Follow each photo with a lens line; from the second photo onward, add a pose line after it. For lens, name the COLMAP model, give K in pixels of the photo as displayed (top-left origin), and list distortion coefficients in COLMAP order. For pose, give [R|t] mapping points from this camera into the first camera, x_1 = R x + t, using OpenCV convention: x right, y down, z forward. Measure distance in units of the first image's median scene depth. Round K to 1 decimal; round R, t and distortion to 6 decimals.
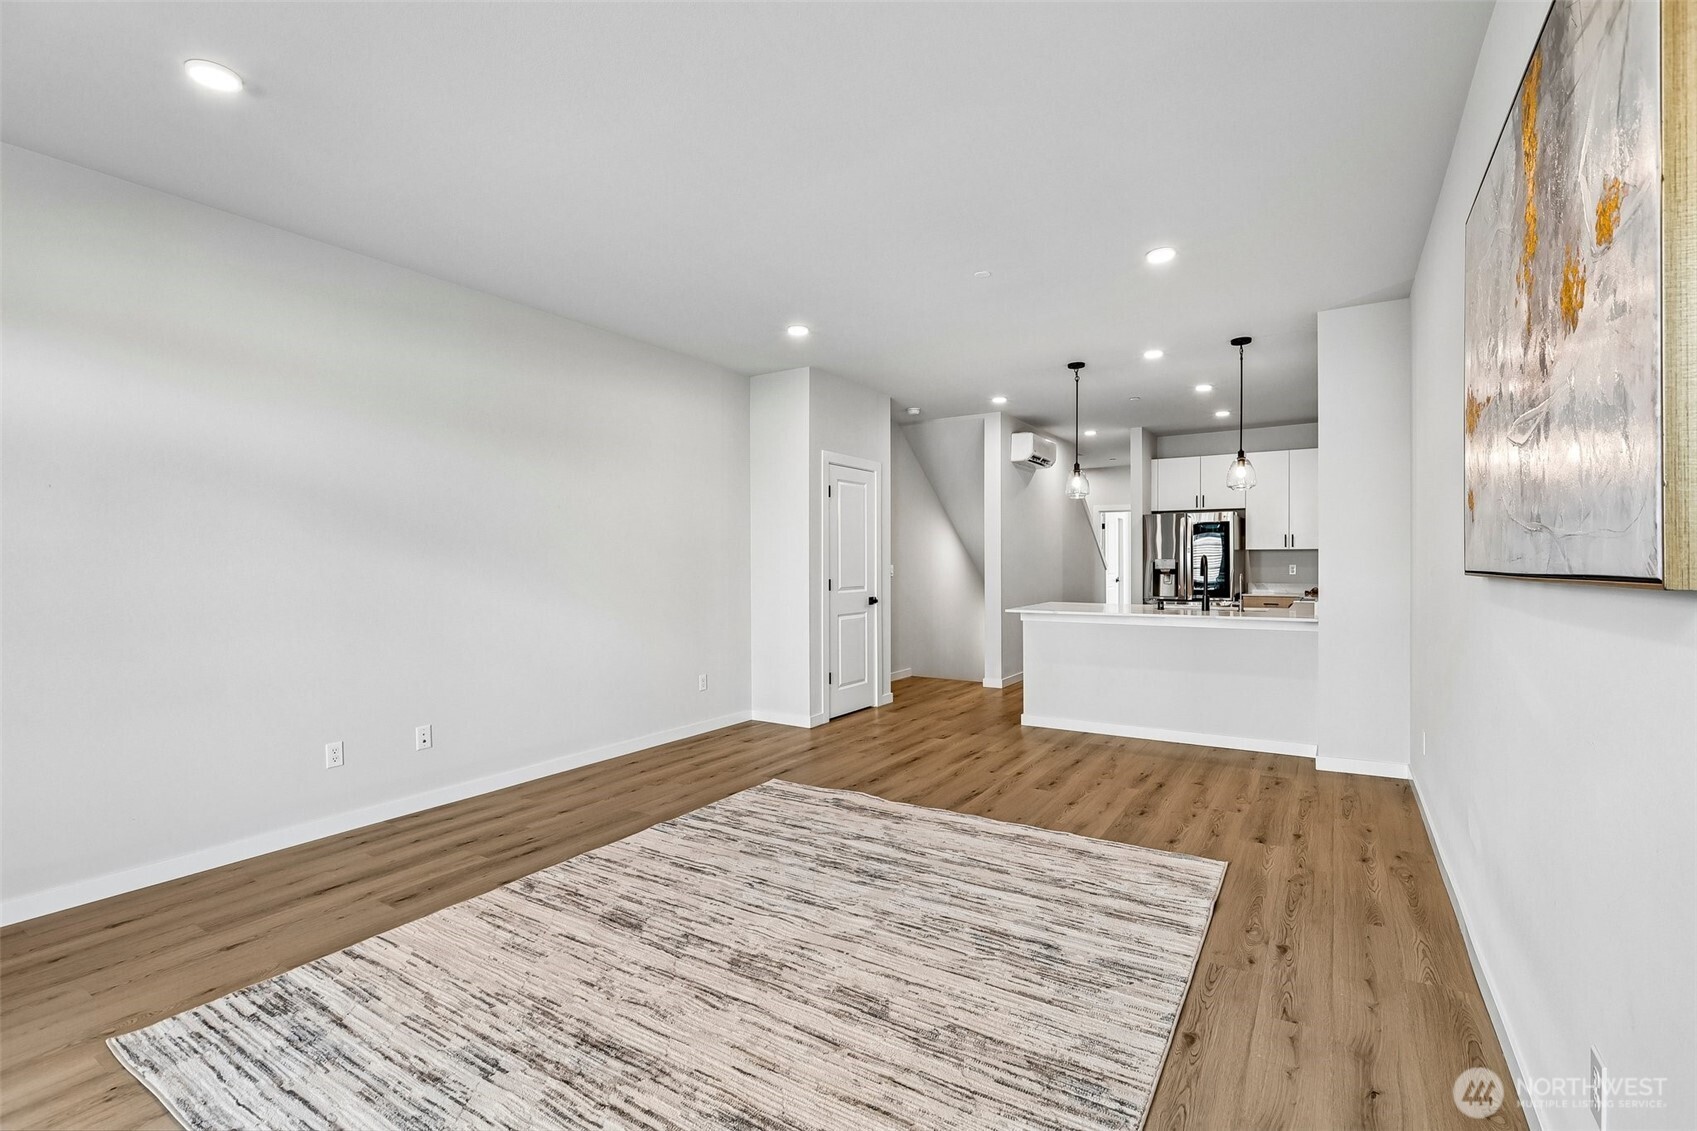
lens RADIAL K [[755.0, 0, 868.4], [0, 755.0, 564.4], [0, 0, 1]] dist [0.001284, 0.000252]
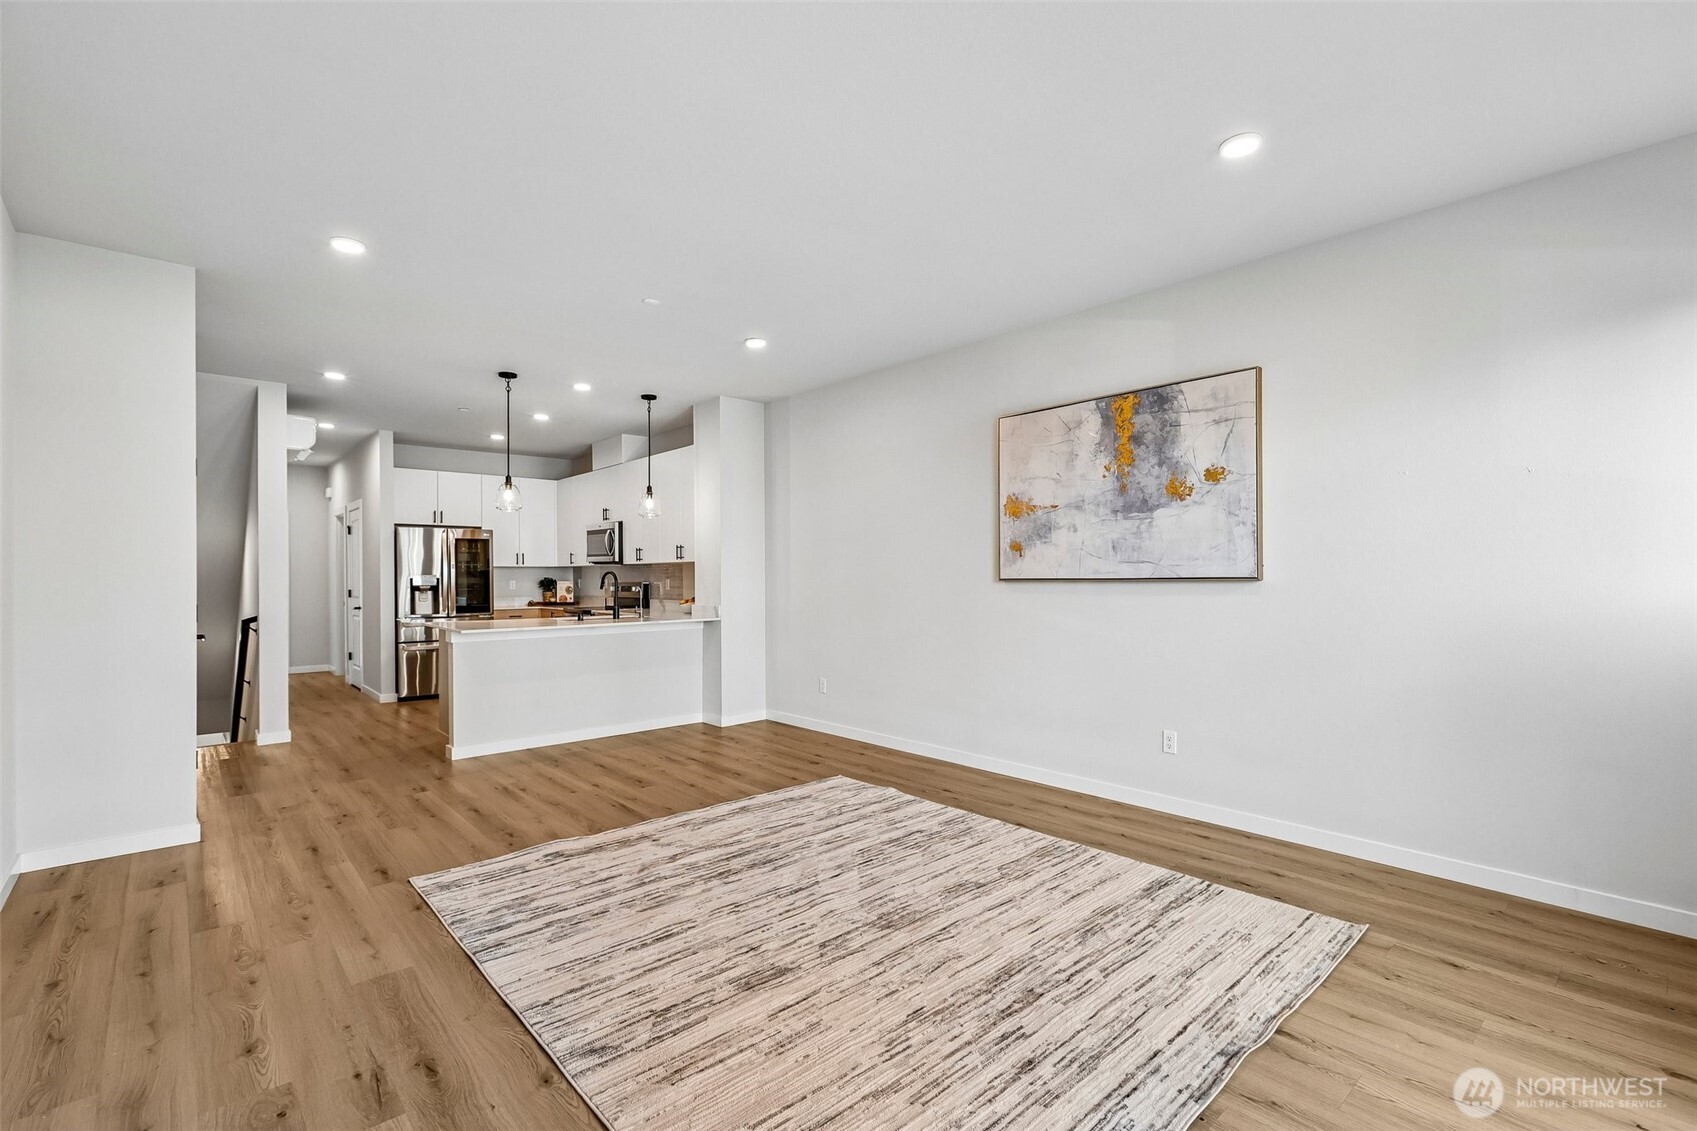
lens RADIAL K [[755.0, 0, 853.3], [0, 755.0, 572.5], [0, 0, 1]] dist [0.001284, 0.000252]
pose [[0.284933, 0.006593, 0.958525, -0.927562], [0.005929, 0.999945, -0.008640, 0.002880], [-0.958529, 0.008145, 0.284878, 0.520280]]
